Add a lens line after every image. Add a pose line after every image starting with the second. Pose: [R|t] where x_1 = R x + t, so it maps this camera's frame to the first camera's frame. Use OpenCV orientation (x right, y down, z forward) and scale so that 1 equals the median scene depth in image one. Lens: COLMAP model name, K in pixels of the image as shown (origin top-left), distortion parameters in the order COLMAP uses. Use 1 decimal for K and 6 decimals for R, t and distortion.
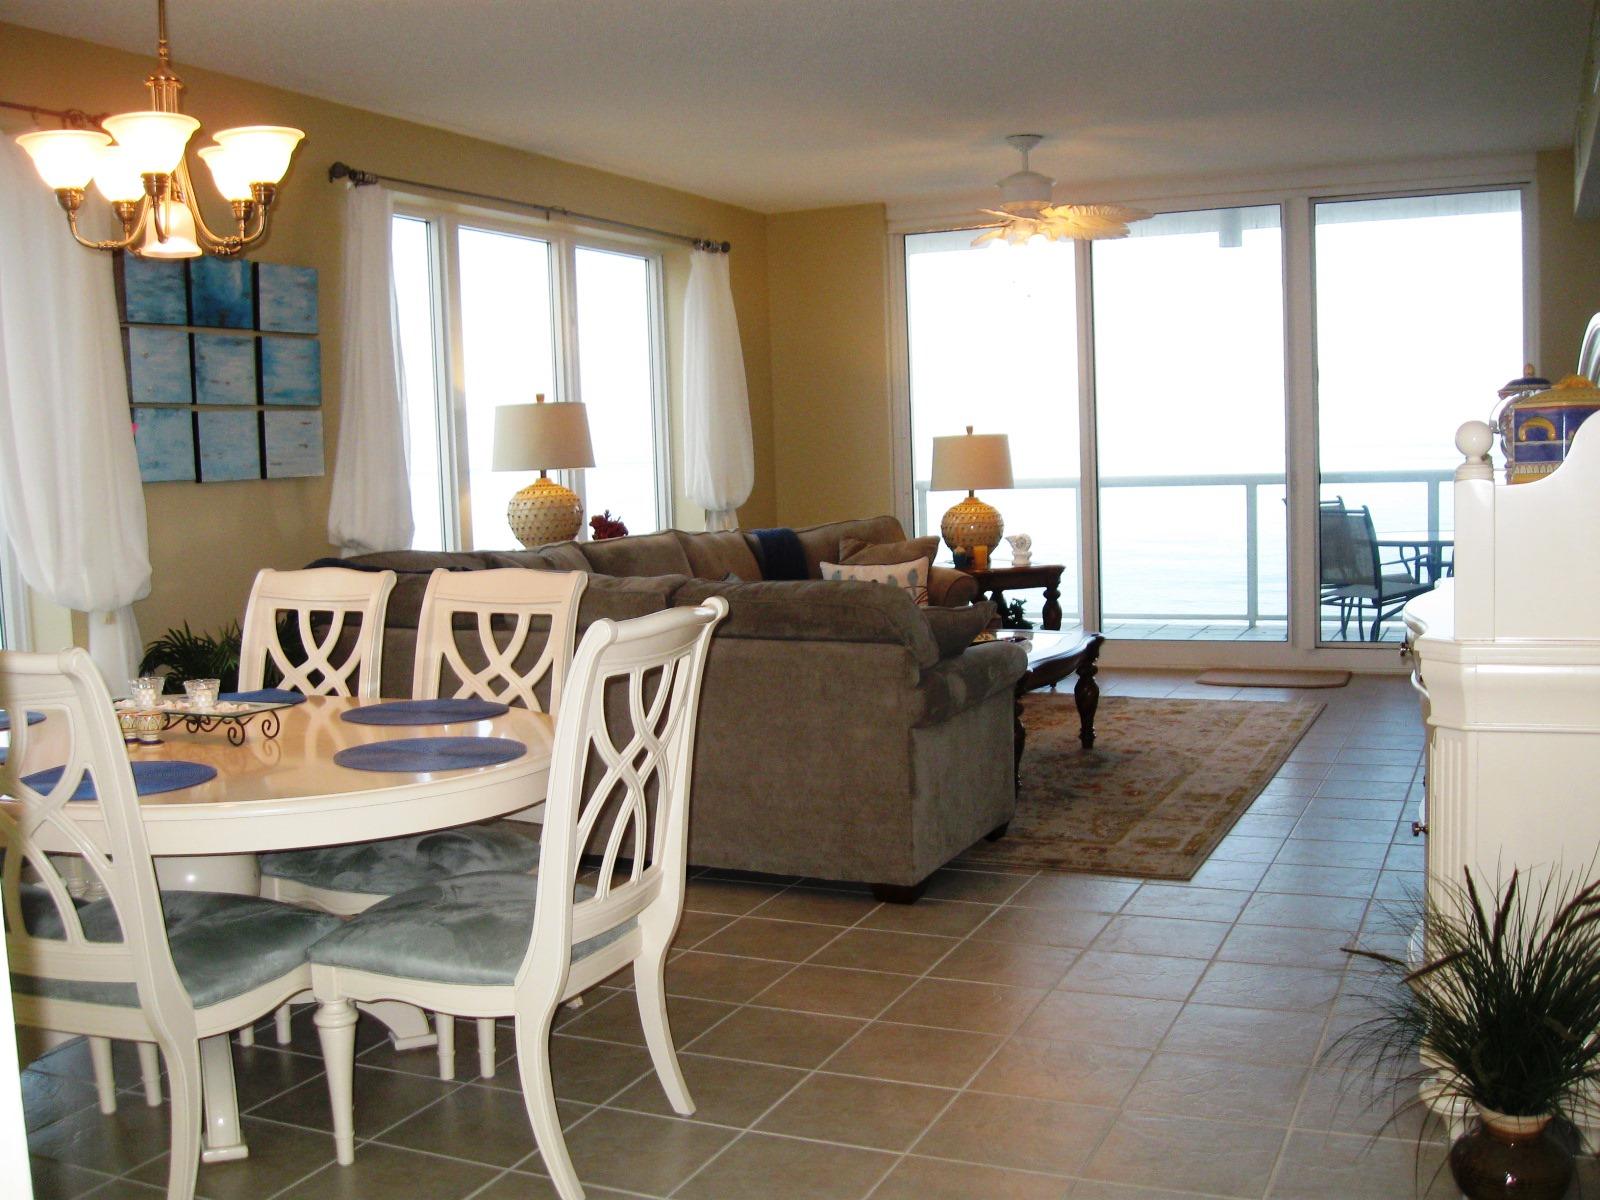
lens RADIAL K [[1640.0, 0, 815.0], [0, 1640.0, 631.5], [0, 0, 1]] dist [-0.117244, 0.000000]
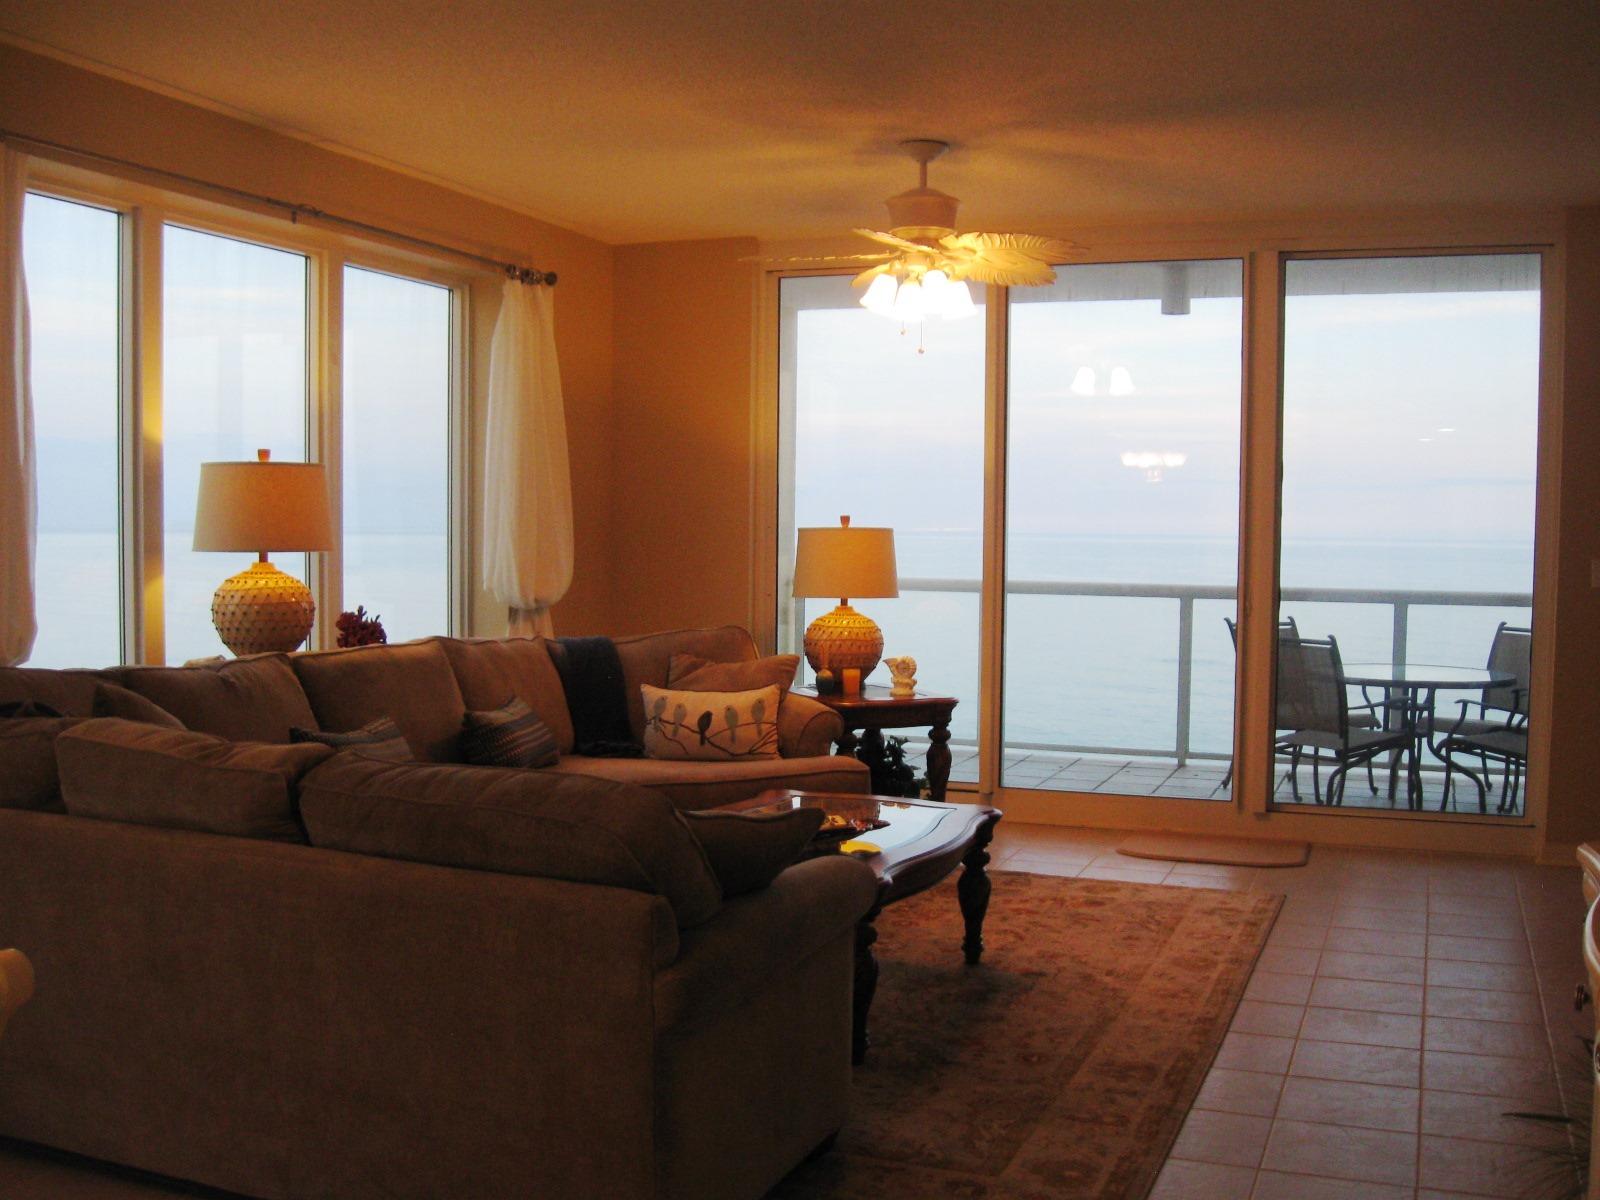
lens RADIAL K [[1640.0, 0, 813.2], [0, 1640.0, 639.7], [0, 0, 1]] dist [-0.117244, 0.000000]
pose [[0.997756, 0.042634, 0.051625, 0.051166], [-0.040452, 0.998273, -0.042592, -0.039716], [-0.053352, 0.040408, 0.997758, 0.265909]]
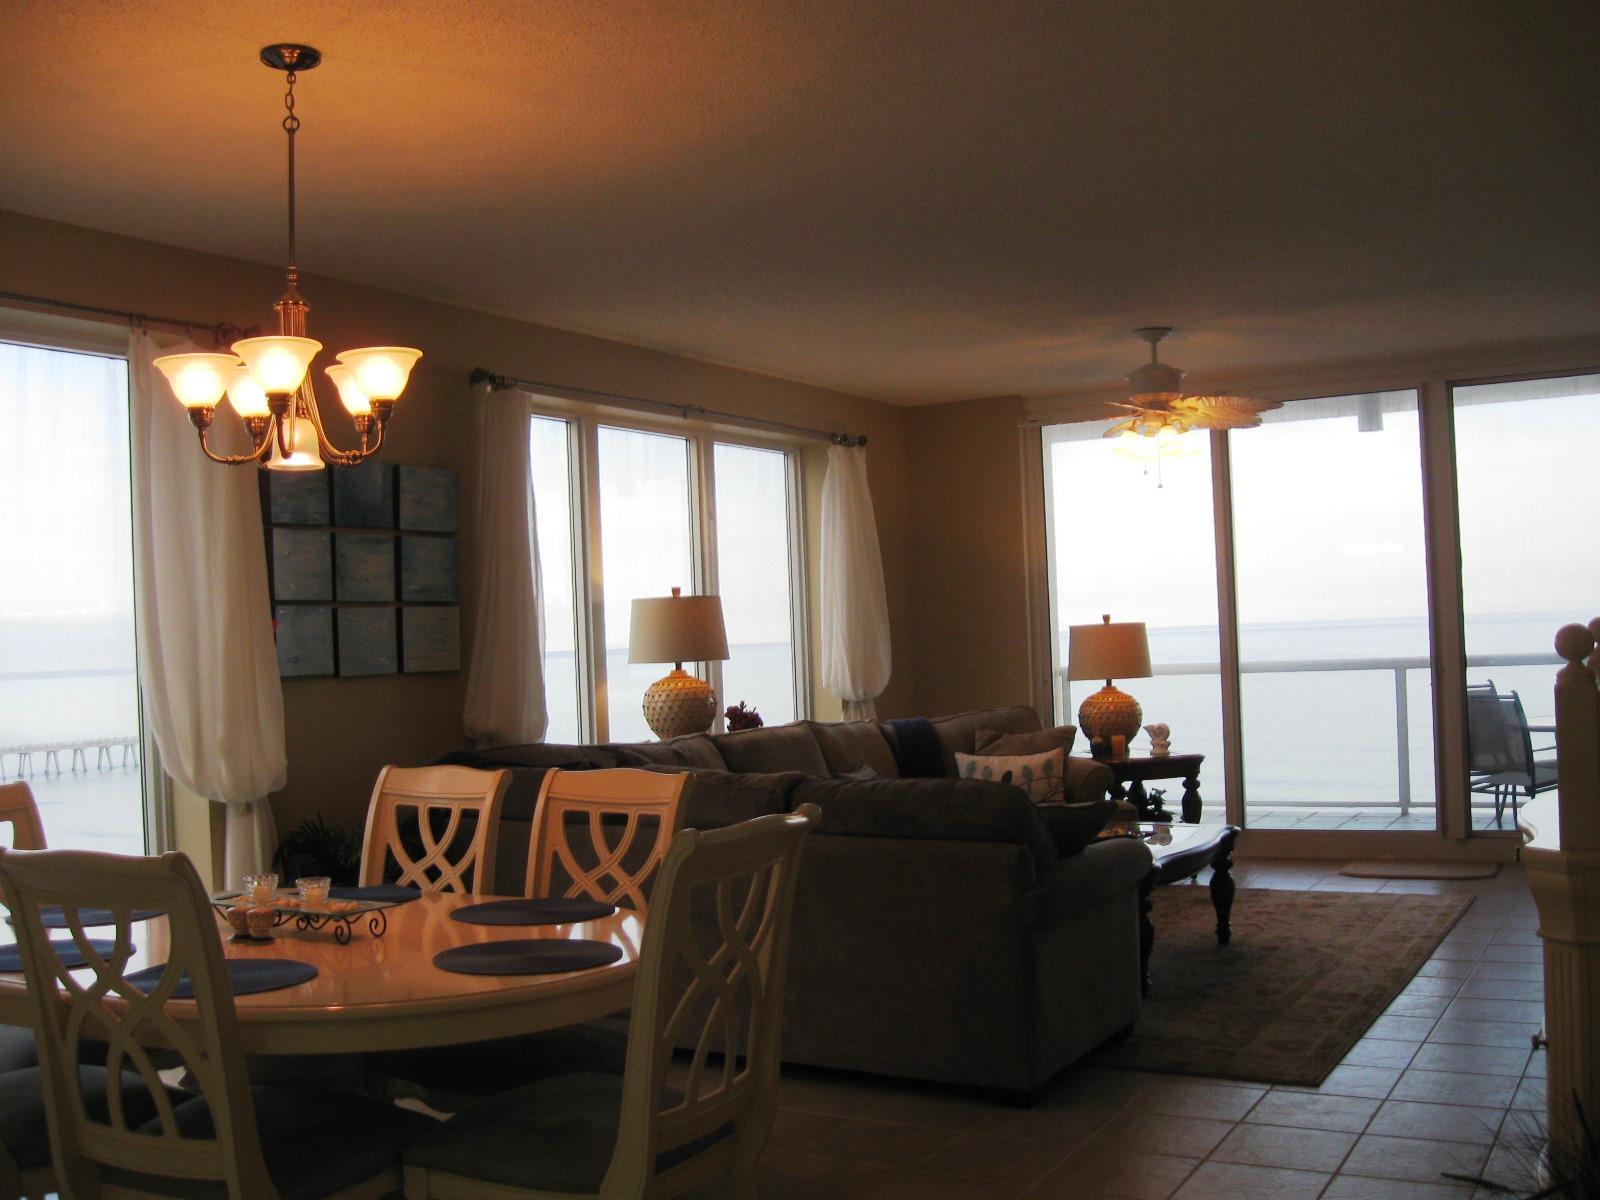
lens RADIAL K [[1640.0, 0, 821.6], [0, 1640.0, 634.8], [0, 0, 1]] dist [-0.117244, 0.000000]
pose [[0.995619, -0.005623, -0.093335, 0.018598], [-0.004454, 0.994205, -0.107406, -0.007196], [0.093399, 0.107352, 0.989824, -0.002282]]
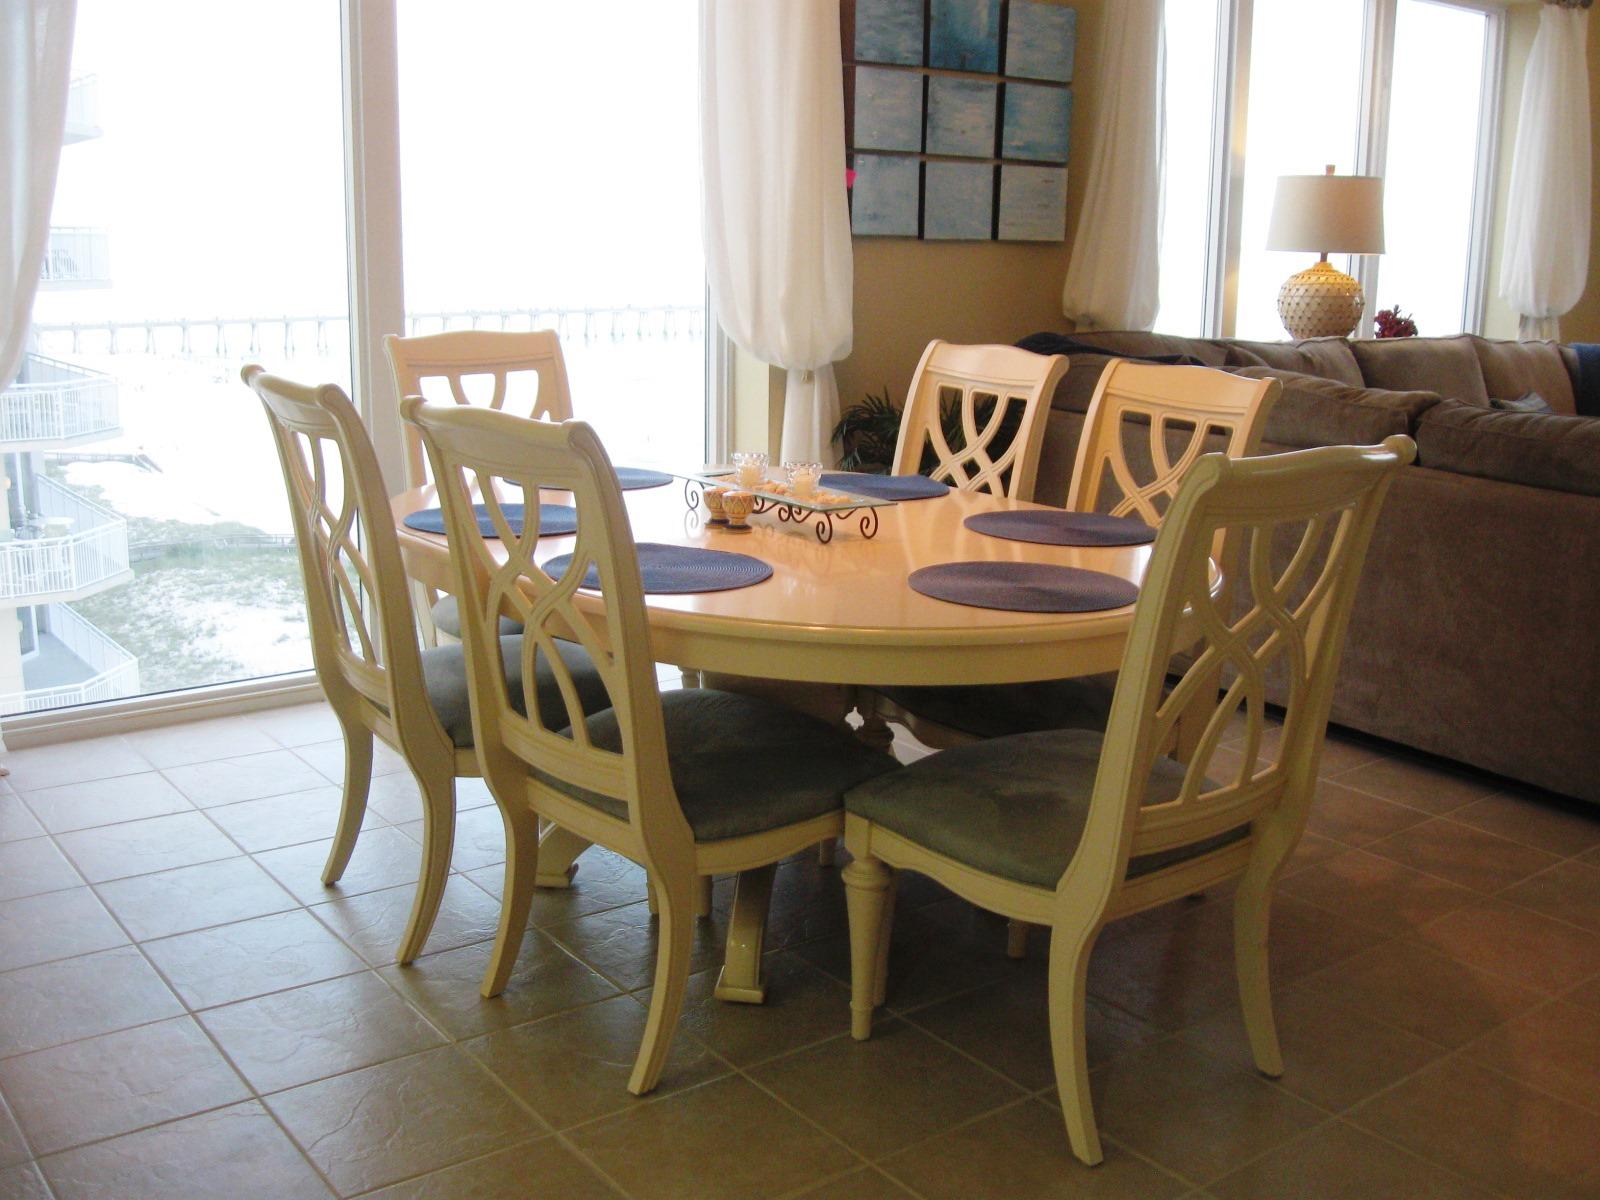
lens RADIAL K [[1640.0, 0, 820.2], [0, 1640.0, 633.9], [0, 0, 1]] dist [-0.117244, 0.000000]
pose [[0.875389, 0.159738, -0.456264, 0.025338], [-0.095918, 0.982457, 0.159930, -0.010703], [0.473807, -0.096237, 0.875354, 0.101003]]
